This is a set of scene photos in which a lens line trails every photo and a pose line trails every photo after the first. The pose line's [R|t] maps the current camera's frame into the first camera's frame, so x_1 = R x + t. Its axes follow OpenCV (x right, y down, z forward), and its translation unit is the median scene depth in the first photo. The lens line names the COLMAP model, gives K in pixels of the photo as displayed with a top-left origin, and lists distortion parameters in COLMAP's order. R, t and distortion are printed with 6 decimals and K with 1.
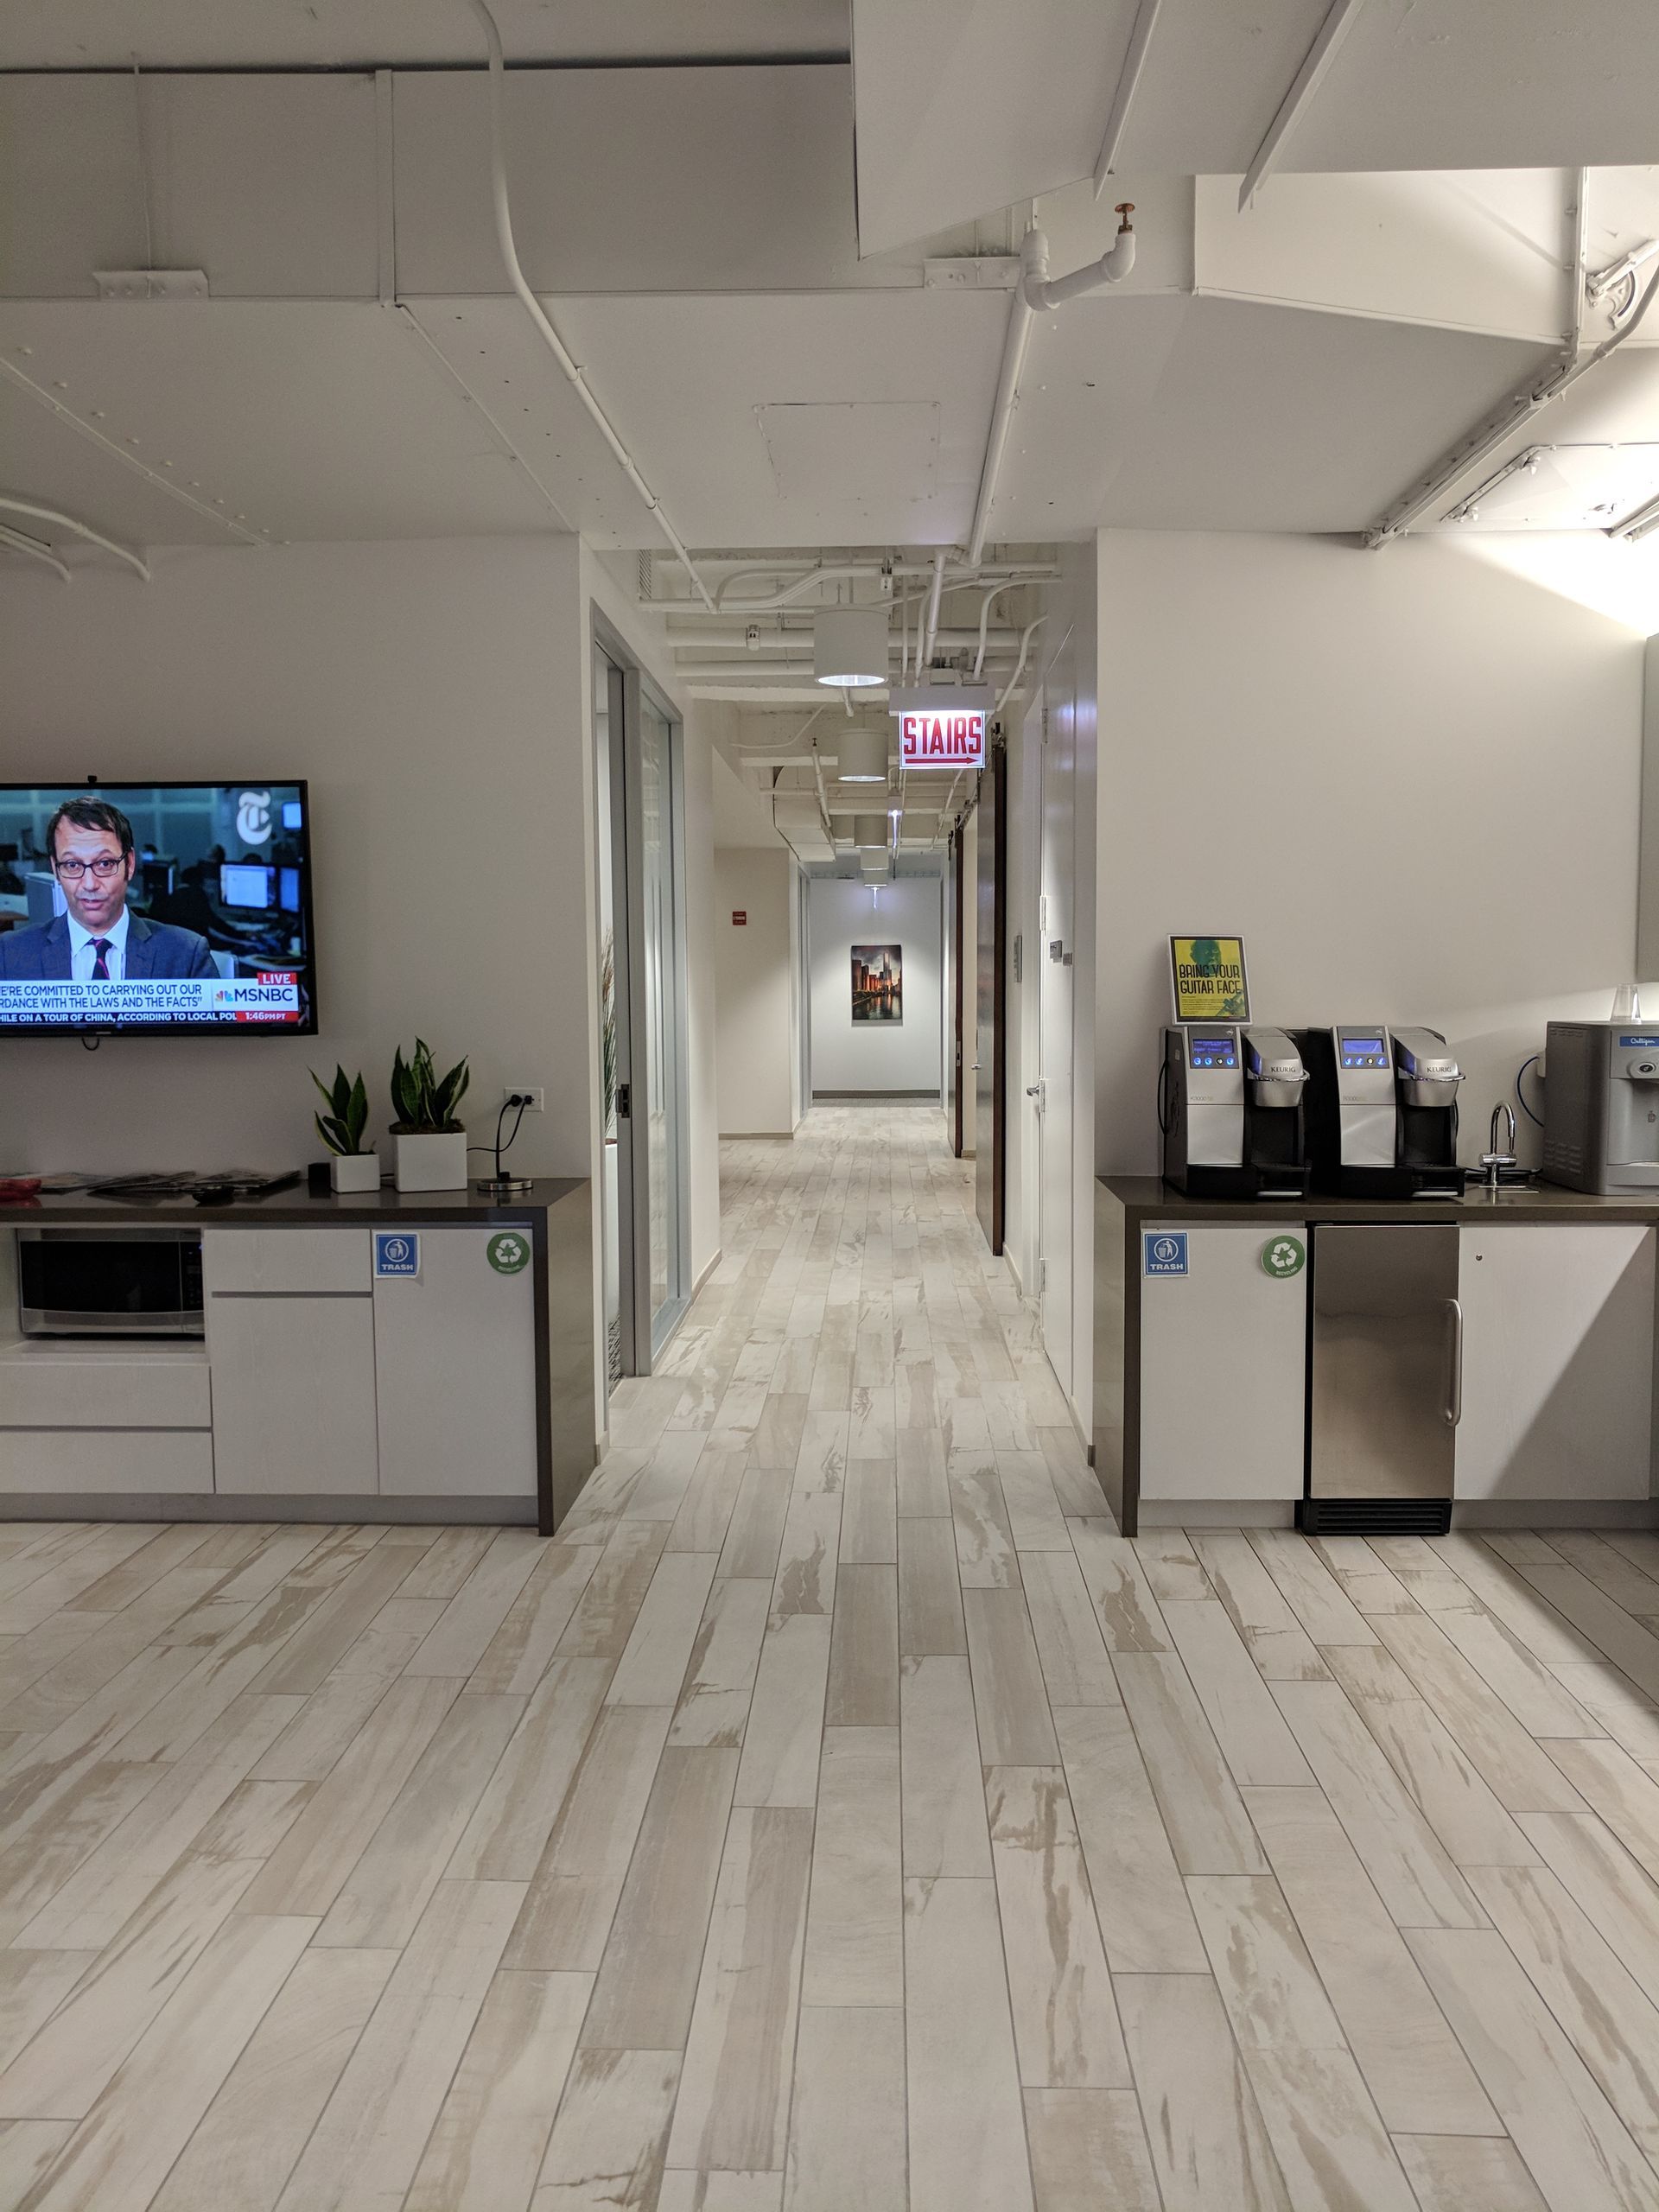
lens RADIAL K [[1669.5, 0, 829.5], [0, 1669.5, 1106.0], [0, 0, 1]] dist [0.000516, 0.002524]
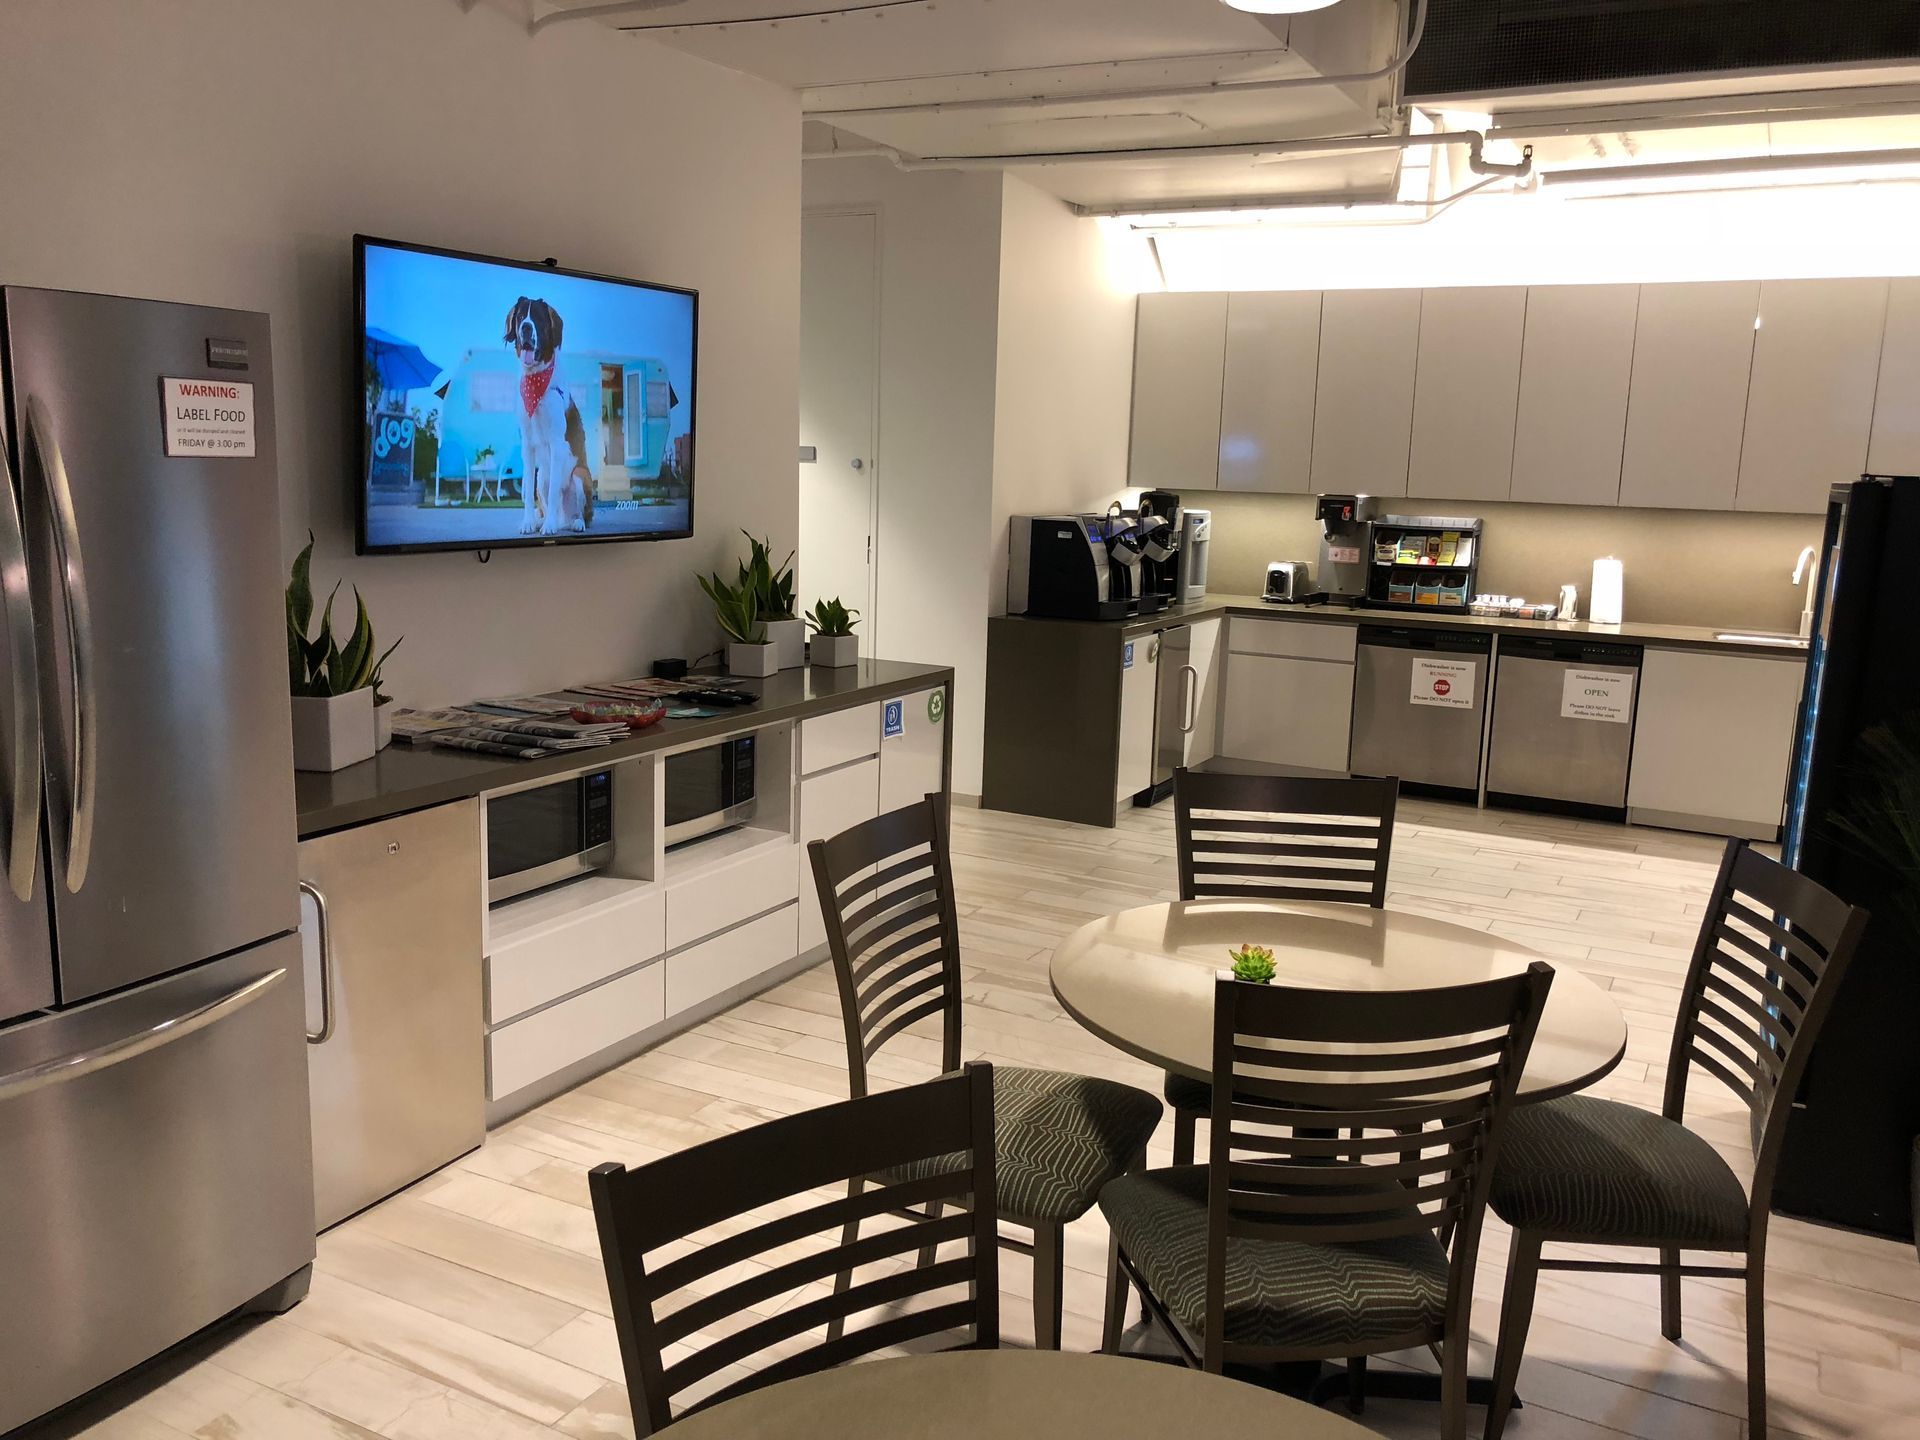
lens RADIAL K [[1539.4, 0, 960.0], [0, 1539.4, 720.0], [0, 0, 1]] dist [0.009571, 0.018601]
pose [[0.437355, -0.132816, 0.889427, -1.235975], [0.033706, 0.990760, 0.131373, -0.055758], [-0.898657, -0.027478, 0.437791, 0.465122]]
